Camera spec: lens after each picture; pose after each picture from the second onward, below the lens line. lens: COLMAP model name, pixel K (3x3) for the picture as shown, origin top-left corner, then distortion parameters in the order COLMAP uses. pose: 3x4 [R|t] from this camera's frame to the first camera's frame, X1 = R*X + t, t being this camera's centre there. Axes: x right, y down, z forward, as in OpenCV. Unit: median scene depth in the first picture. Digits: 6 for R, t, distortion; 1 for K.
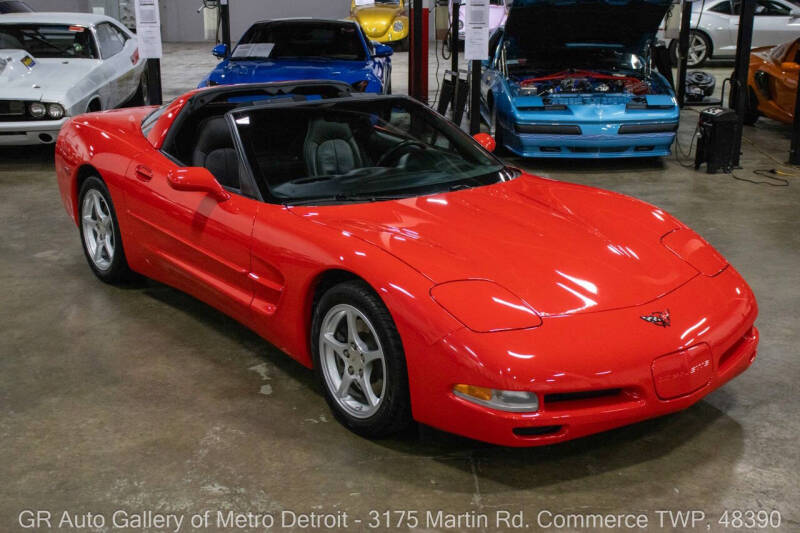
lens RADIAL K [[1055.9, 0, 400.0], [0, 1055.9, 266.5], [0, 0, 1]] dist [0.010556, 0.117699]
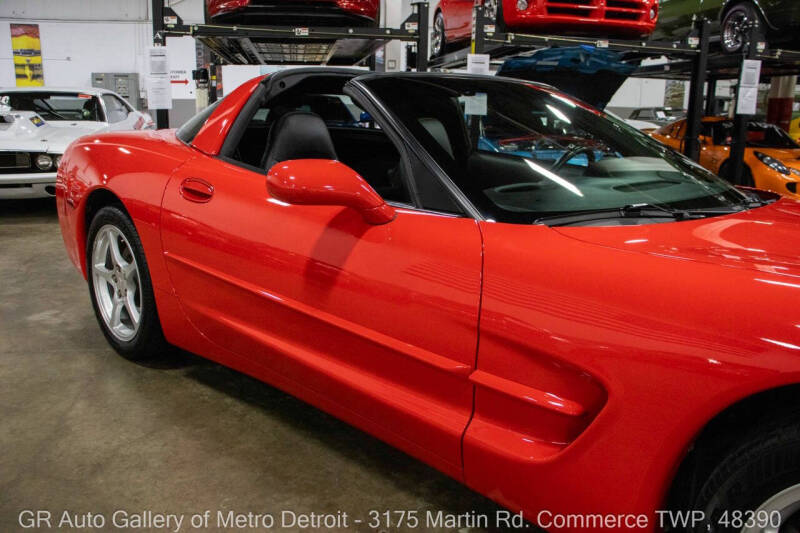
lens RADIAL K [[656.6, 0, 400.0], [0, 656.6, 266.5], [0, 0, 1]] dist [-0.163156, 0.132063]
pose [[0.985821, -0.020021, 0.166603, -0.173747], [0.027851, 0.998608, -0.044794, -0.022011], [-0.165475, 0.048799, 0.985006, 0.564239]]
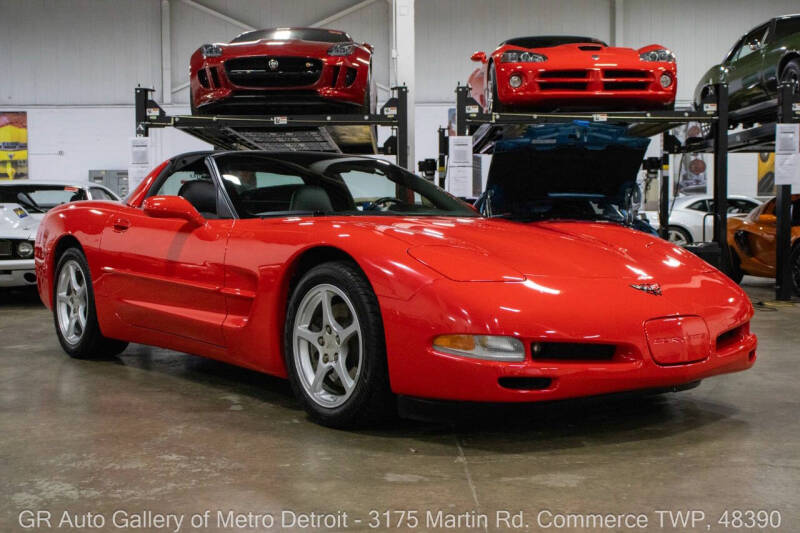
lens RADIAL K [[1047.1, 0, 400.0], [0, 1047.1, 266.5], [0, 0, 1]] dist [0.012993, 0.073227]
pose [[0.999961, -0.004684, 0.007449, 0.009127], [0.006361, 0.969726, -0.244111, 0.173483], [-0.006080, 0.244149, 0.969719, 0.056291]]
